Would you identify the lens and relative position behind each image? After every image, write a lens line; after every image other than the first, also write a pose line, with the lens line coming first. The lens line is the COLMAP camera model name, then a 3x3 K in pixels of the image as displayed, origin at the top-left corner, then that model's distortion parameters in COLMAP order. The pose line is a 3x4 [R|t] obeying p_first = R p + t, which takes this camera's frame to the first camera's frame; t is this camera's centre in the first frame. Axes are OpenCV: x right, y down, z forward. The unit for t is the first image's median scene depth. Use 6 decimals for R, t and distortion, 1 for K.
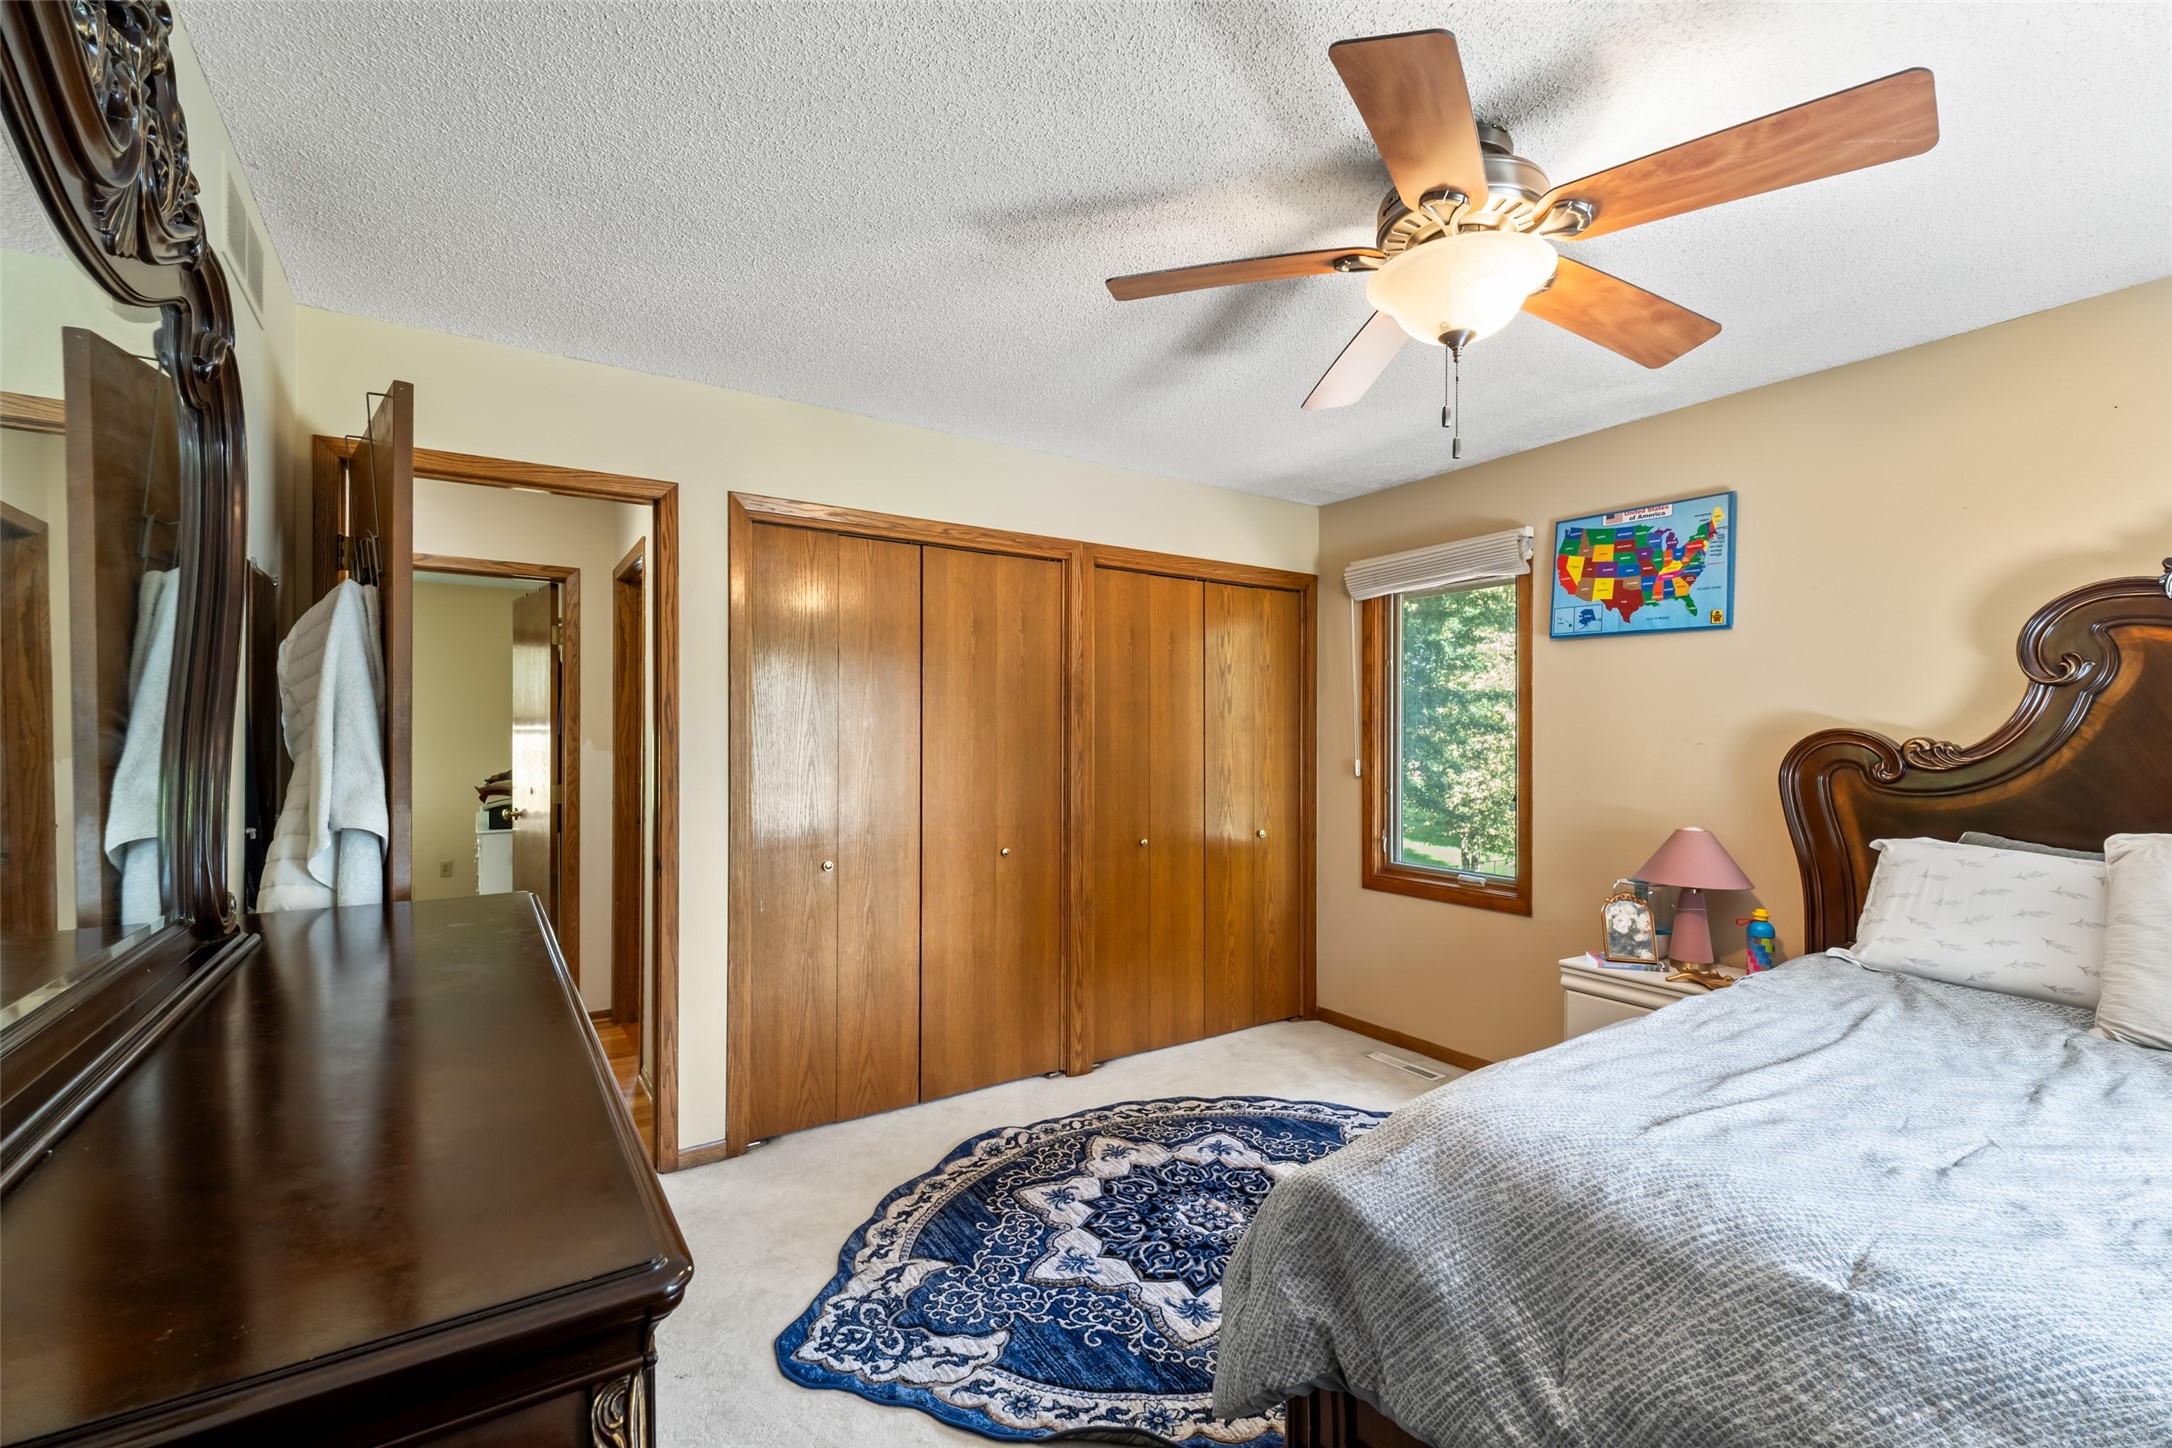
lens RADIAL K [[906.5, 0, 1081.2], [0, 906.5, 706.0], [0, 0, 1]] dist [0.026158, -0.017659]
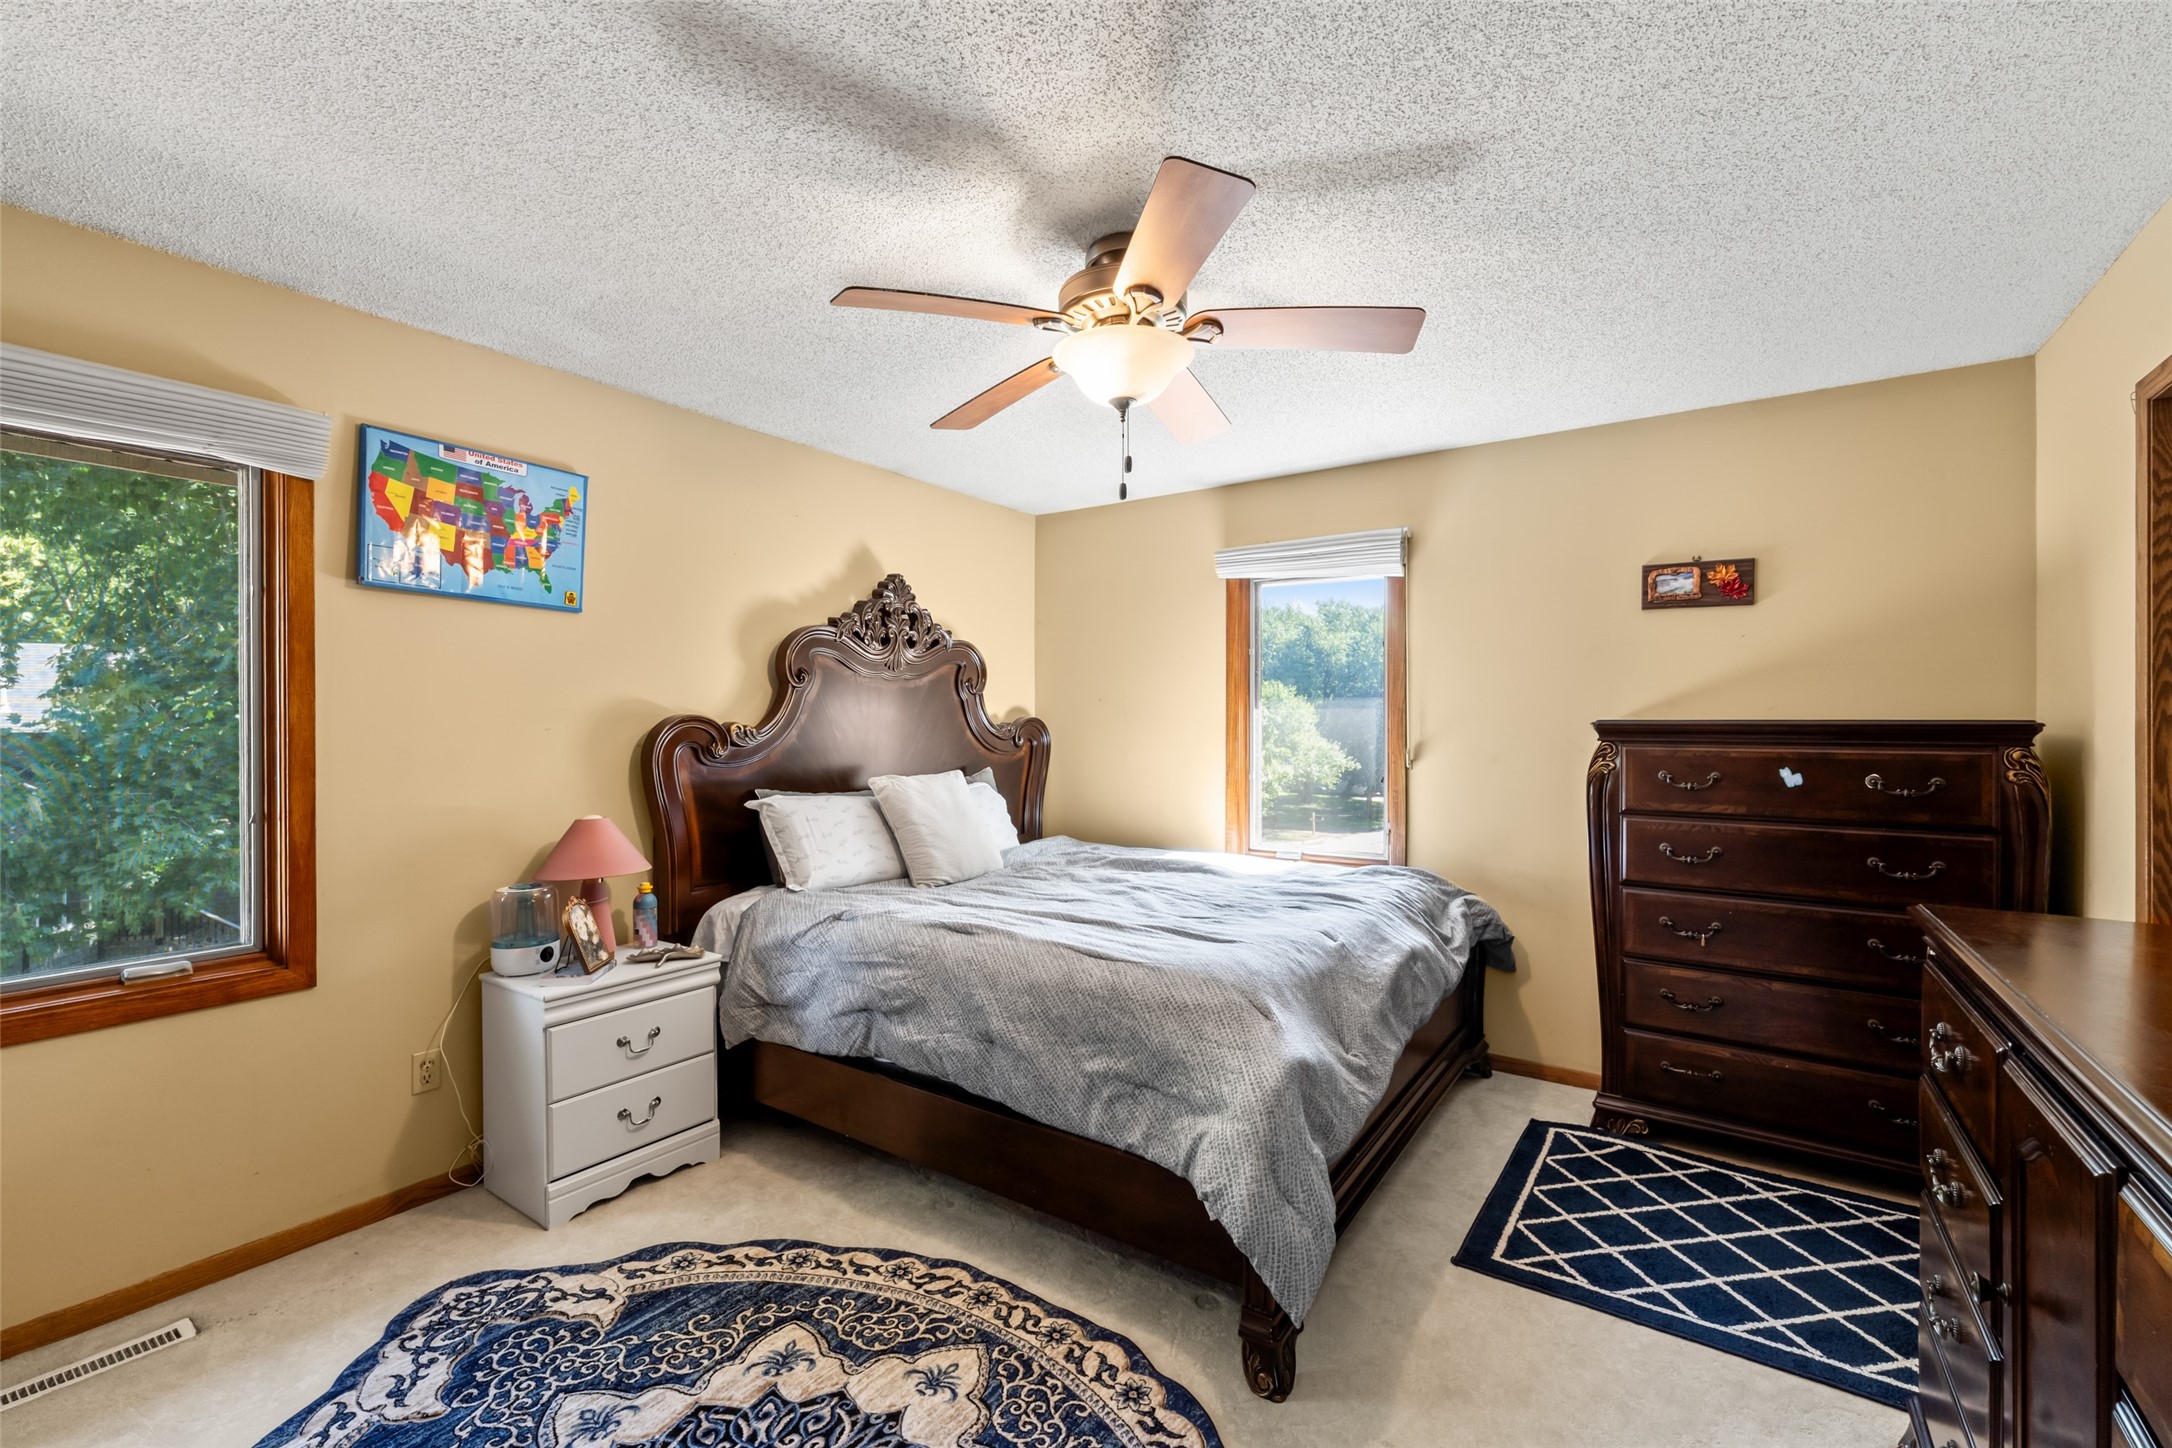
lens RADIAL K [[906.5, 0, 1081.2], [0, 906.5, 706.0], [0, 0, 1]] dist [0.026158, -0.017659]
pose [[-0.361185, 0.011013, 0.932429, -0.387624], [-0.032263, 0.999184, -0.024299, 0.021643], [-0.931936, -0.038859, -0.360535, 0.801466]]
